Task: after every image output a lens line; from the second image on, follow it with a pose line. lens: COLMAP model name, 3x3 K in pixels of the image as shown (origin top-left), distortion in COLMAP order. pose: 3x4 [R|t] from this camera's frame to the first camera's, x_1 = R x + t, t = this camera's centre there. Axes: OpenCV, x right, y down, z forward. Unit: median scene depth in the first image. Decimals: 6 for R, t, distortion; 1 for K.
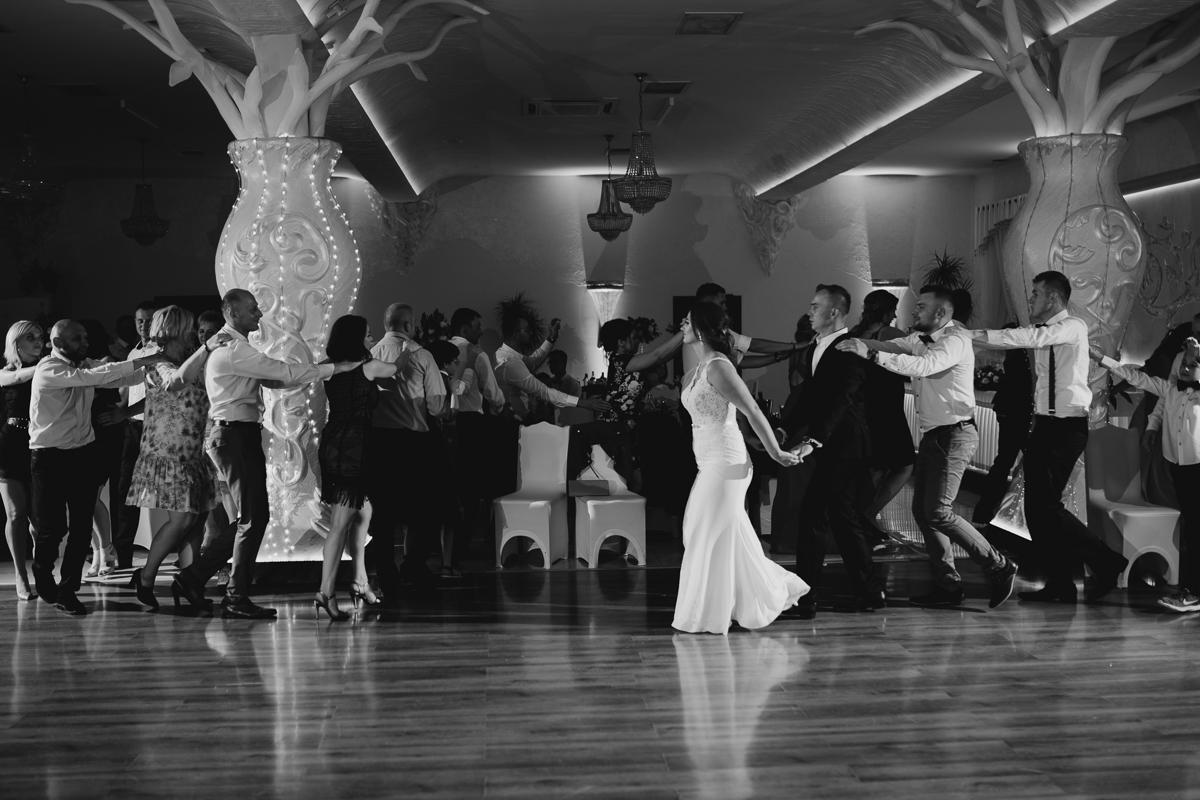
lens RADIAL K [[1317.7, 0, 597.2], [0, 1317.7, 437.7], [0, 0, 1]] dist [-0.046283, -0.000133]
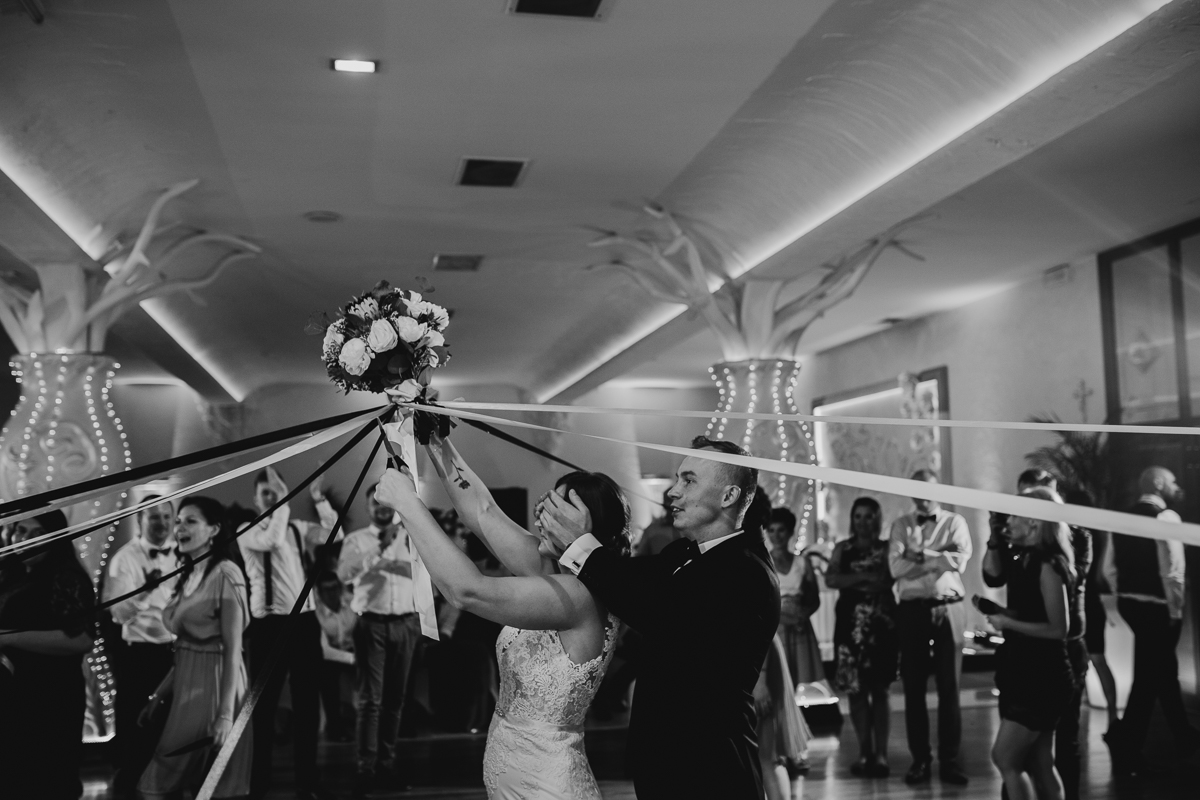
lens RADIAL K [[1143.0, 0, 600.0], [0, 1143.0, 400.0], [0, 0, 1]] dist [-0.059894, 0.087950]
pose [[0.990821, 0.010302, 0.134790, 0.083854], [0.014064, 0.983826, -0.178576, -0.008953], [-0.134449, 0.178833, 0.974650, 0.000724]]
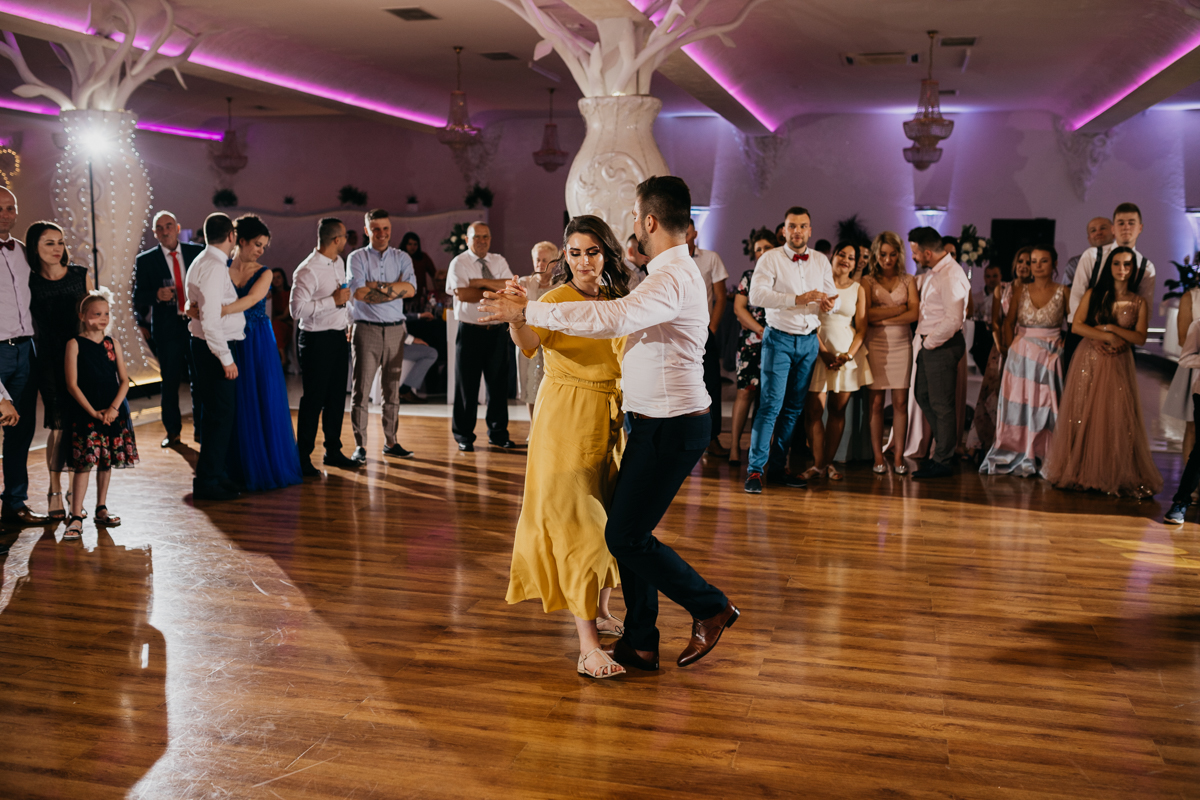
lens RADIAL K [[1143.0, 0, 600.0], [0, 1143.0, 400.0], [0, 0, 1]] dist [-0.059894, 0.087950]
pose [[0.946885, 0.066254, -0.314672, 0.125747], [-0.048408, 0.996762, 0.064201, 0.006368], [0.317906, -0.045558, 0.947027, -0.114062]]
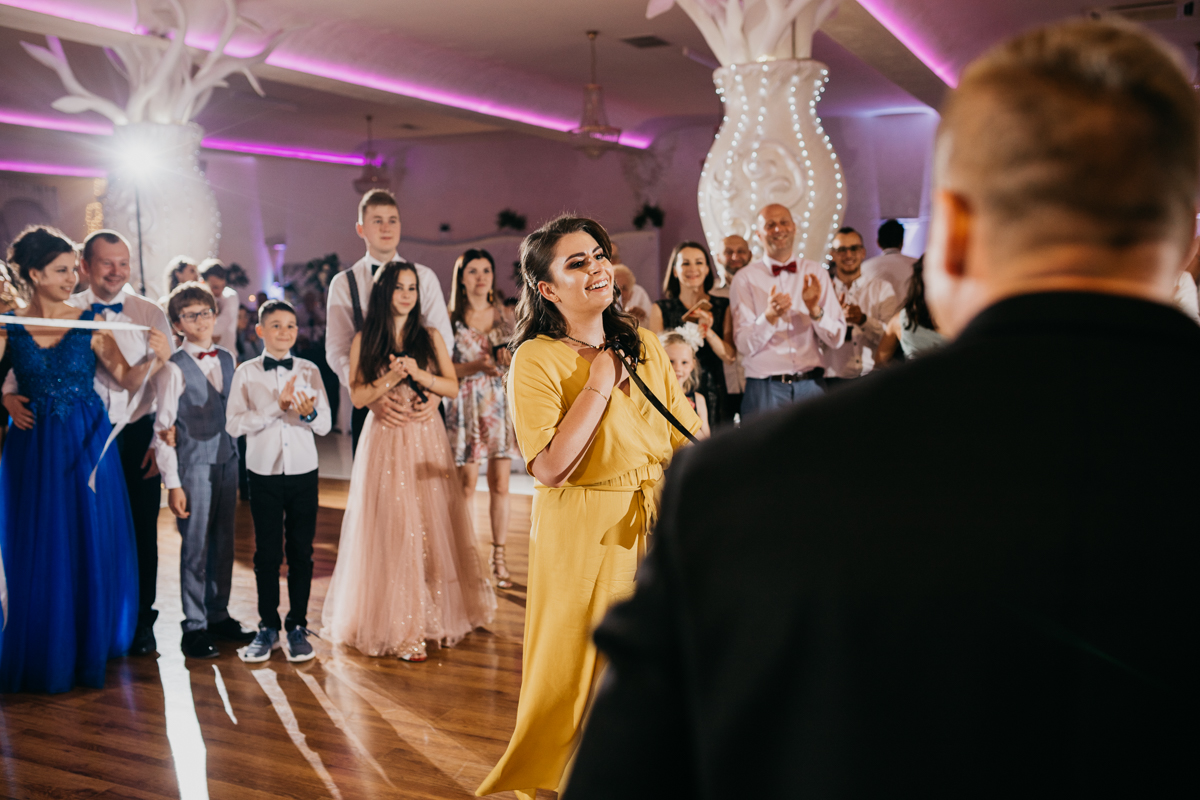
lens RADIAL K [[1143.0, 0, 600.0], [0, 1143.0, 400.0], [0, 0, 1]] dist [-0.059894, 0.087950]
pose [[0.870221, 0.054152, -0.489676, 0.078618], [-0.033796, 0.998161, 0.050324, -0.016071], [0.491500, -0.027244, 0.870451, 0.194038]]
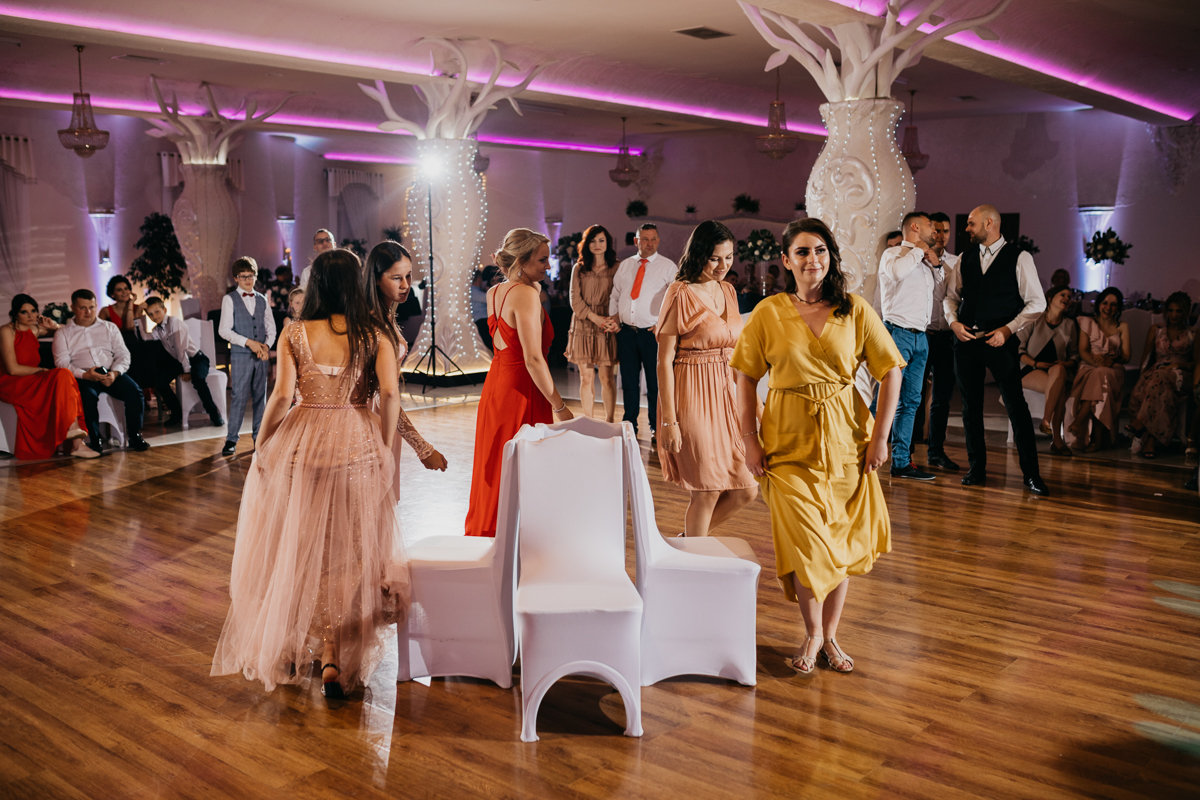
lens RADIAL K [[1143.0, 0, 600.0], [0, 1143.0, 400.0], [0, 0, 1]] dist [-0.059894, 0.087950]
pose [[0.713748, 0.104529, -0.692559, 0.398708], [-0.063425, 0.994384, 0.084718, -0.006857], [0.697525, -0.016542, 0.716369, -0.012268]]
